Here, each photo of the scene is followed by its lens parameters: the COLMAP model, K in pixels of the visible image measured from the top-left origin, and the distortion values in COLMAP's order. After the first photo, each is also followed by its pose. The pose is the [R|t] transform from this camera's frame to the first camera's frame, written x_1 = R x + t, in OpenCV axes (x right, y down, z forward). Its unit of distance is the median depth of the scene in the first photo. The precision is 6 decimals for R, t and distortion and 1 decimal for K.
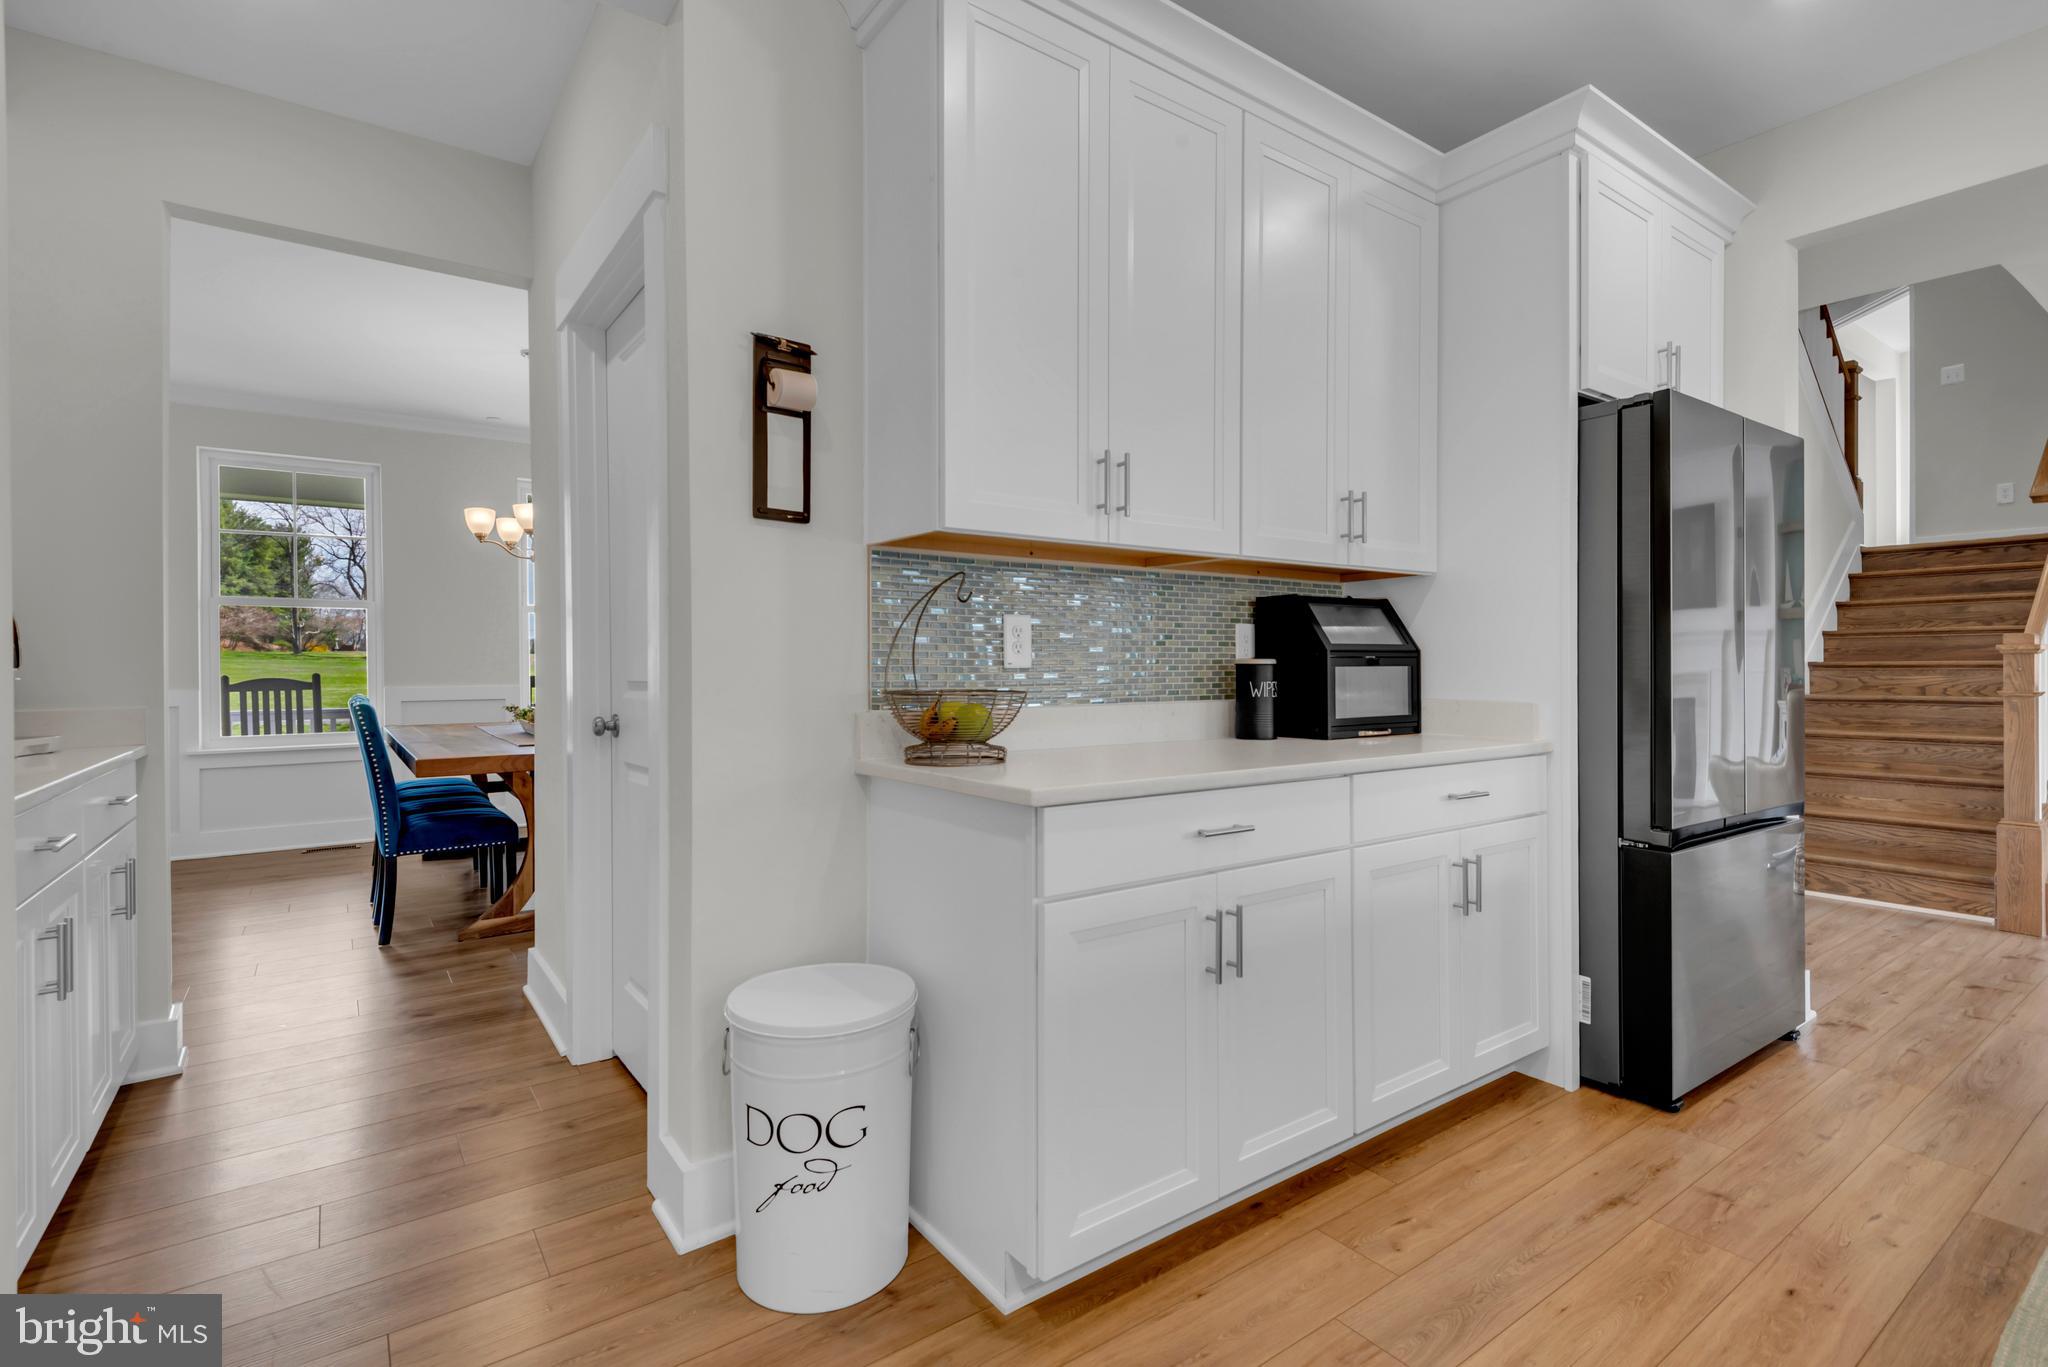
lens RADIAL K [[946.7, 0, 1020.4], [0, 946.7, 667.1], [0, 0, 1]] dist [0.033841, -0.017597]
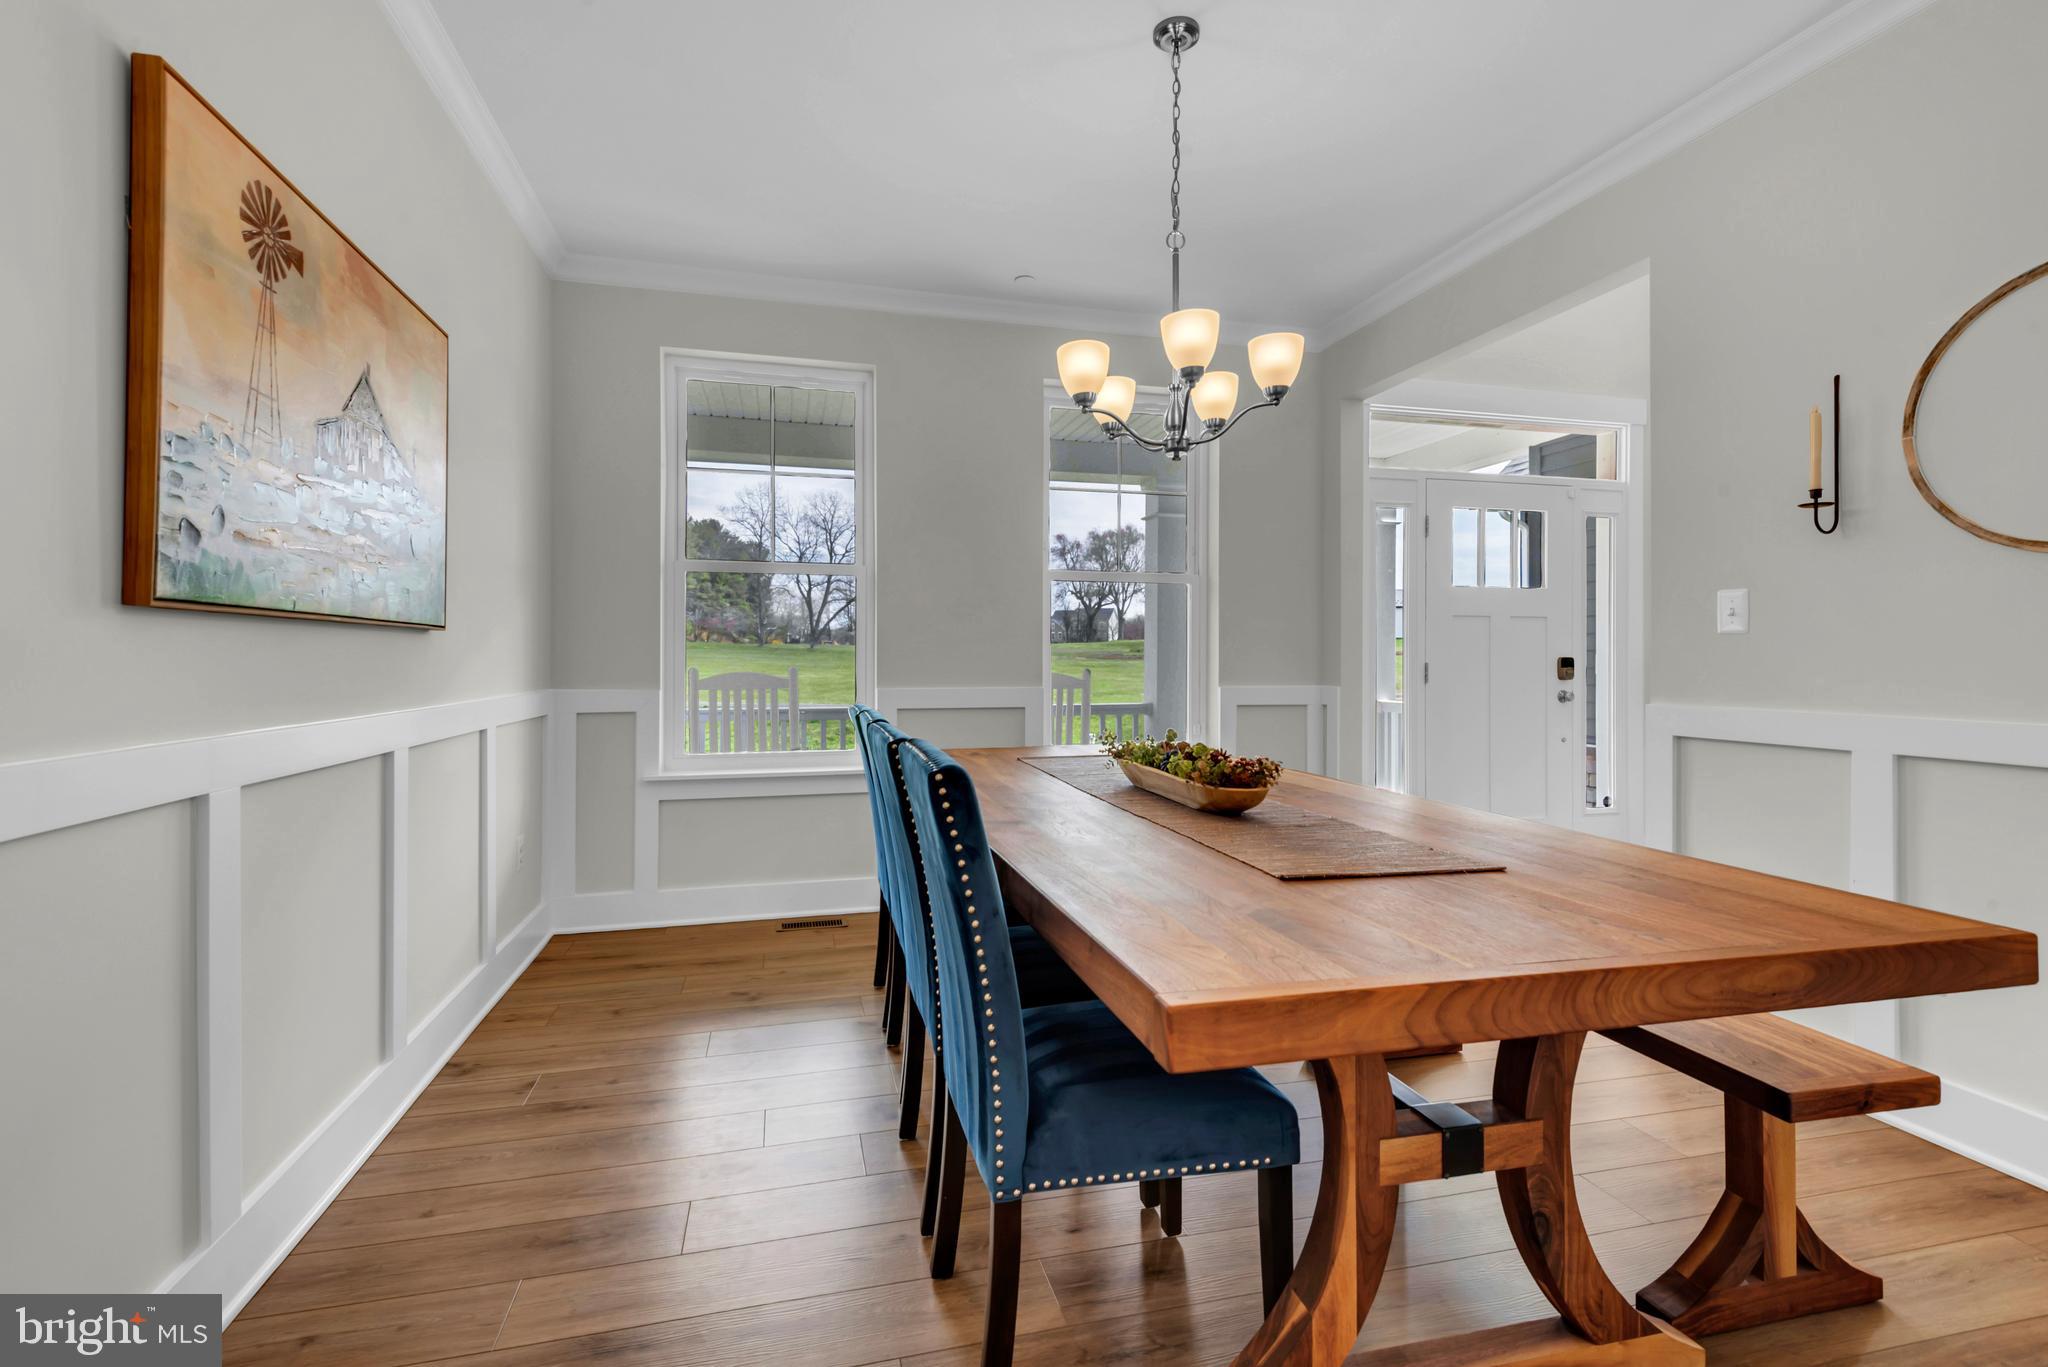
lens RADIAL K [[923.1, 0, 1021.6], [0, 923.1, 654.8], [0, 0, 1]] dist [0.023607, -0.000168]
pose [[0.931915, 0.006685, -0.362615, -0.519083], [-0.008972, 0.999949, -0.004623, -0.001733], [0.362565, 0.007561, 0.931928, 0.665969]]
